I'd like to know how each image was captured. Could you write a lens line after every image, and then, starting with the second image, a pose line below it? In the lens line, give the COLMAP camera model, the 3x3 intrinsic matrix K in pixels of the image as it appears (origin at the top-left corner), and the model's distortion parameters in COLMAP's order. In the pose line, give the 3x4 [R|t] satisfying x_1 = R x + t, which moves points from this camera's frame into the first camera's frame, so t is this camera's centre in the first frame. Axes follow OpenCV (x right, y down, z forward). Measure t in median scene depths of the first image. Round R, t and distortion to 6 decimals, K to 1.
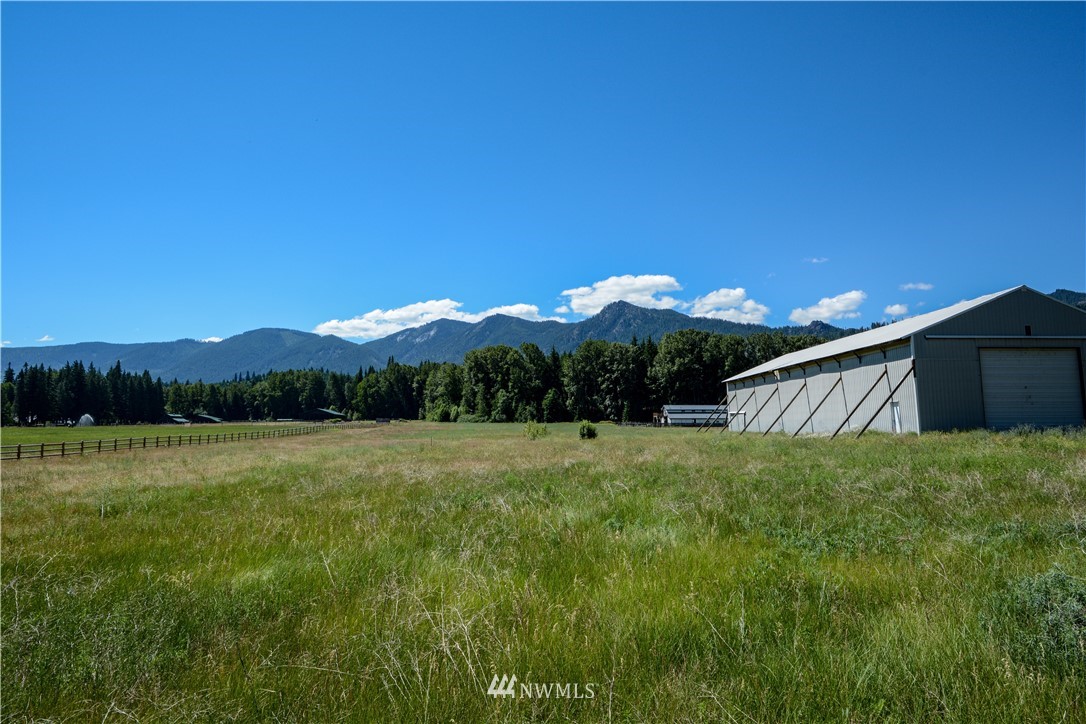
lens RADIAL K [[652.4, 0, 542.8], [0, 652.4, 357.3], [0, 0, 1]] dist [0.012233, -0.012513]
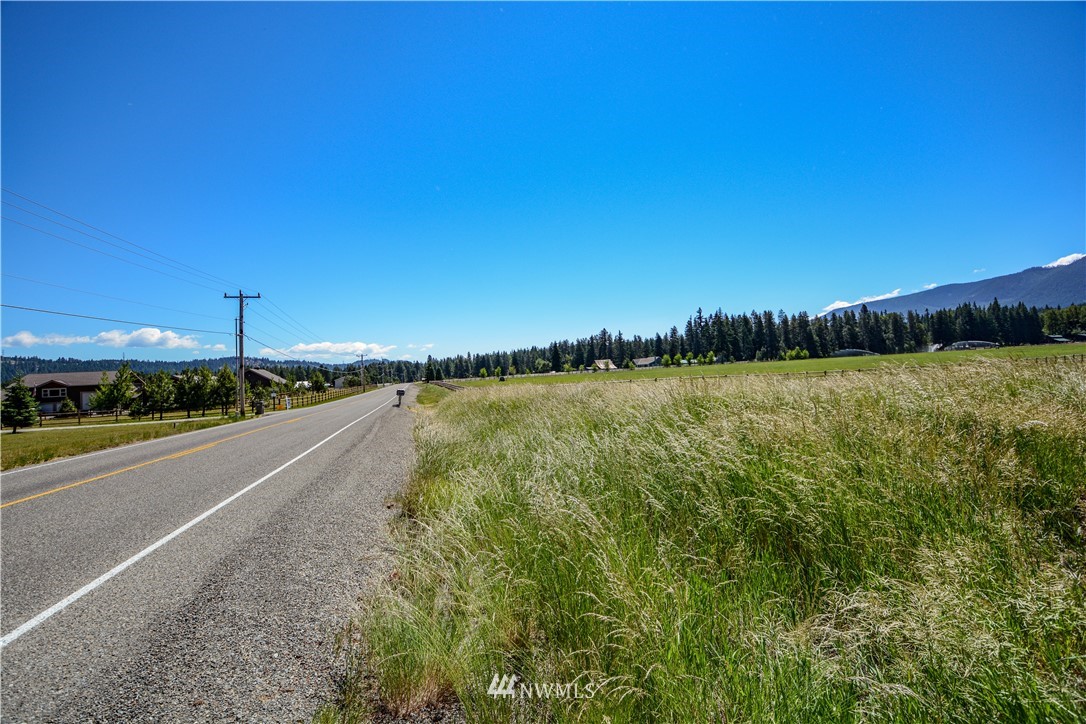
lens RADIAL K [[474.1, 0, 547.0], [0, 474.1, 358.1], [0, 0, 1]] dist [-0.014277, -0.011025]
pose [[0.248988, -0.028499, -0.968087, 0.031506], [0.144263, 0.989507, 0.007974, -0.018280], [0.957702, -0.141644, 0.250487, -0.165059]]
